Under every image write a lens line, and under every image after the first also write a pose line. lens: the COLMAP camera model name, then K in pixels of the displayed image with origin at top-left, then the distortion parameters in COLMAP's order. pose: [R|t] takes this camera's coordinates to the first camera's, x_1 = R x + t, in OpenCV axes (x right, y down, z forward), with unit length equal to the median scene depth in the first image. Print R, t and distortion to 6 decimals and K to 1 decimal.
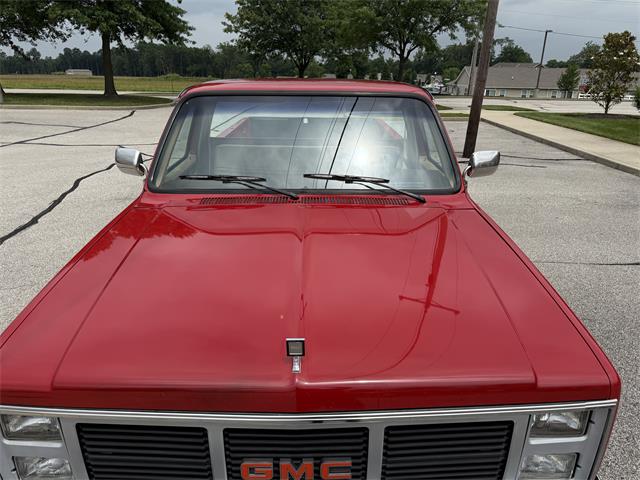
lens RADIAL K [[453.9, 0, 335.0], [0, 453.9, 232.7], [0, 0, 1]] dist [0.041886, -0.050186]
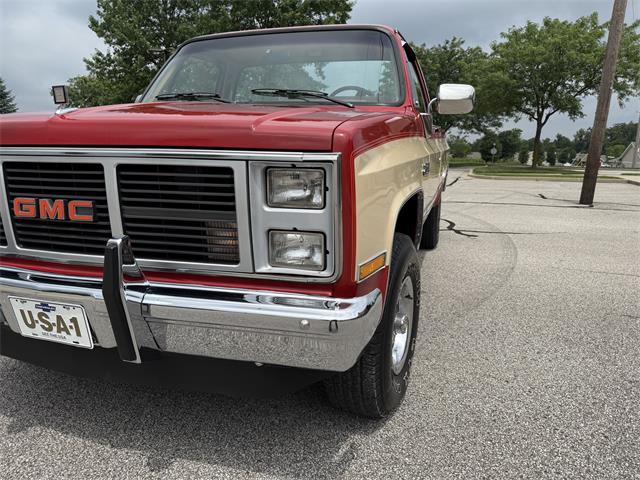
lens RADIAL K [[453.9, 0, 334.0], [0, 453.9, 243.3], [0, 0, 1]] dist [0.041886, -0.050186]
pose [[0.947205, 0.061248, -0.314724, 0.074017], [-0.108059, 0.985140, -0.133504, 0.054554], [0.301870, 0.160465, 0.939748, 0.014575]]
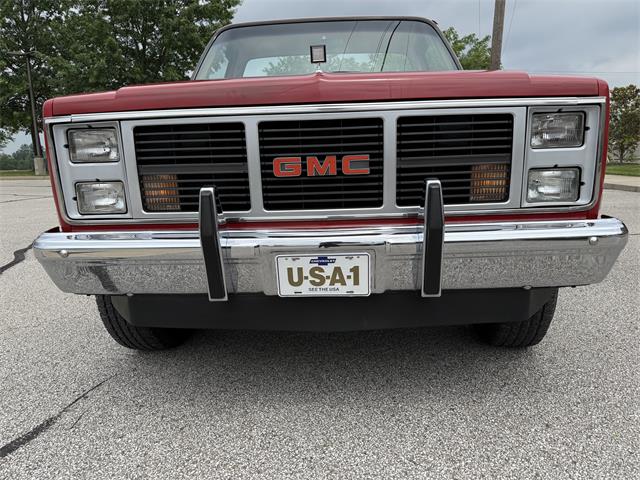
lens RADIAL K [[453.9, 0, 324.6], [0, 453.9, 246.1], [0, 0, 1]] dist [0.041886, -0.050186]
pose [[0.997414, -0.033542, -0.063564, -0.000813], [0.022928, 0.986706, -0.160889, 0.072946], [0.068115, 0.159016, 0.984924, -0.007160]]
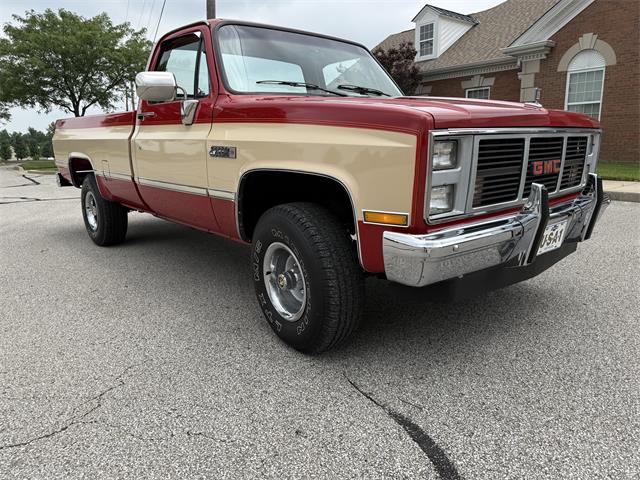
lens RADIAL K [[453.9, 0, 313.5], [0, 453.9, 241.2], [0, 0, 1]] dist [0.041886, -0.050186]
pose [[0.770363, -0.170197, 0.614470, -0.154539], [0.251026, 0.966843, -0.046913, 0.052809], [-0.586112, 0.190388, 0.787544, 0.015939]]
